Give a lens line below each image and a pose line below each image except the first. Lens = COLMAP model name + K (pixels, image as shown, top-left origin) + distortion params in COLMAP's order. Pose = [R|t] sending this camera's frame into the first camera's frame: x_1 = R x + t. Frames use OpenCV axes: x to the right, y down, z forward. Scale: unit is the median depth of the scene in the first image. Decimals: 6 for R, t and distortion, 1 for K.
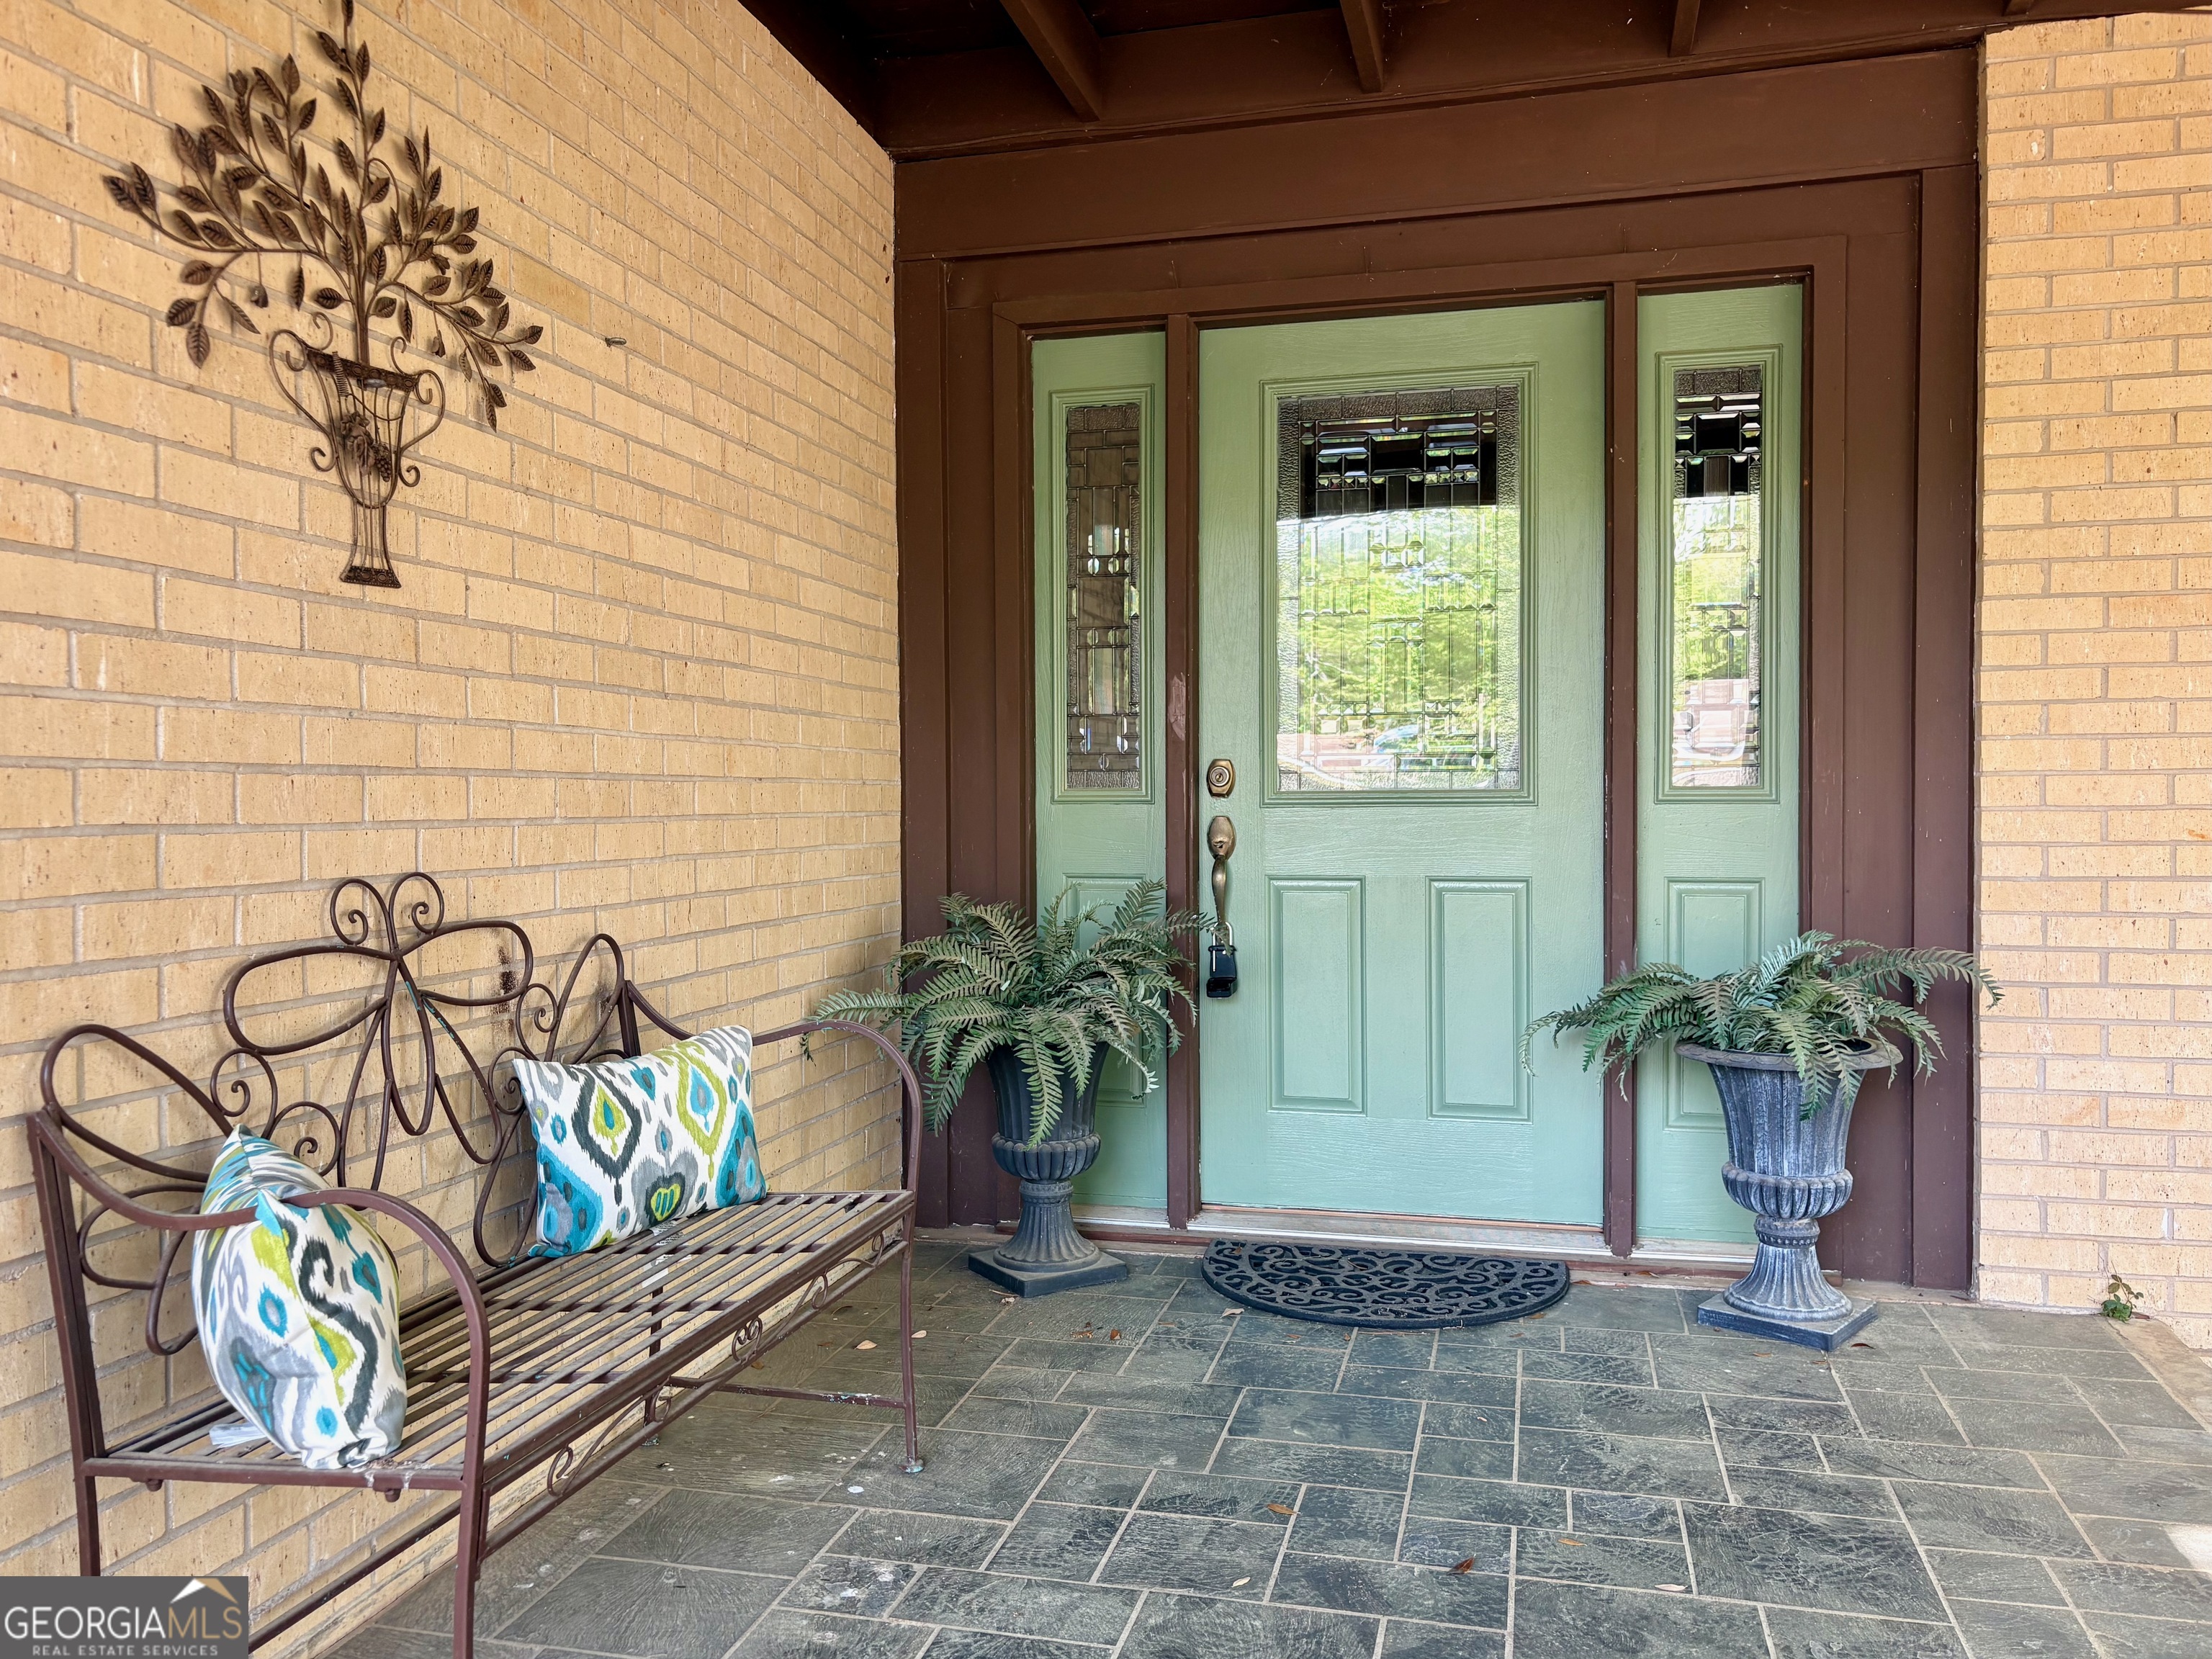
lens RADIAL K [[1683.8, 0, 1106.0], [0, 1683.8, 829.5], [0, 0, 1]] dist [0.033359, -0.051863]
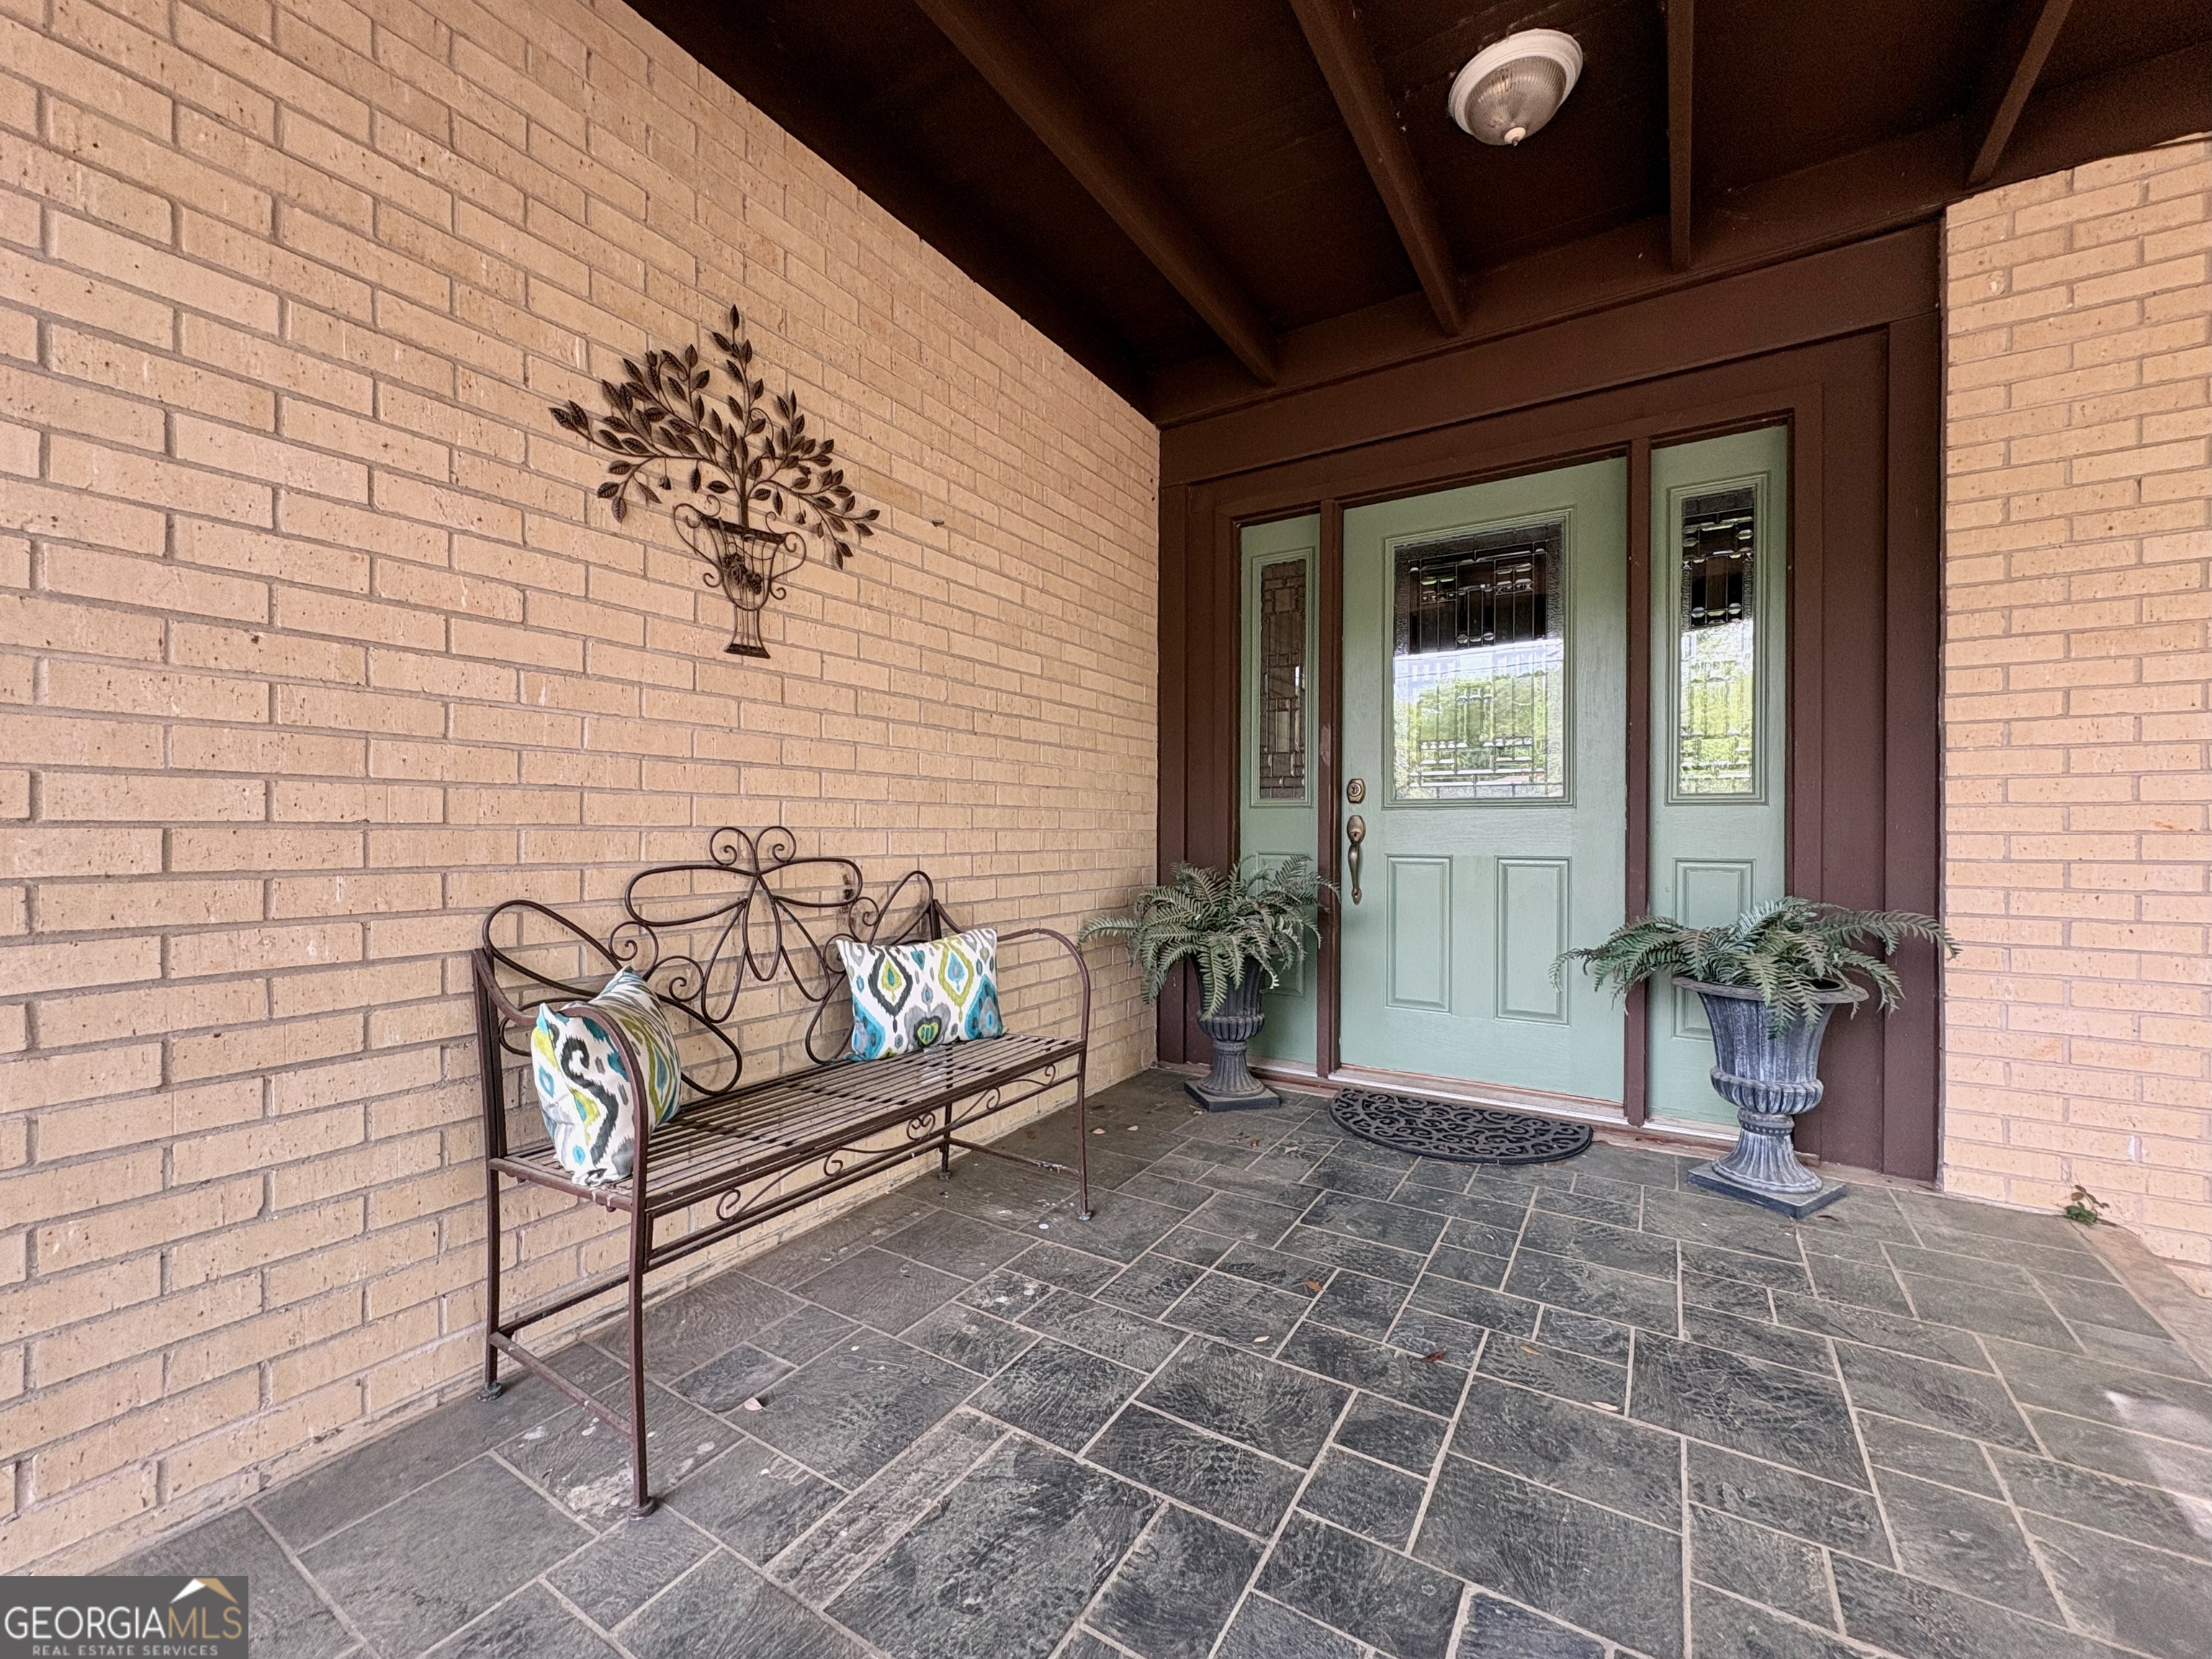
lens RADIAL K [[884.6, 0, 1106.0], [0, 884.6, 829.5], [0, 0, 1]] dist [-0.006364, -0.000114]
pose [[0.951251, 0.008361, -0.308306, 0.147621], [-0.014340, 0.999750, -0.017130, 0.032549], [0.308086, 0.020716, 0.951133, 0.214799]]
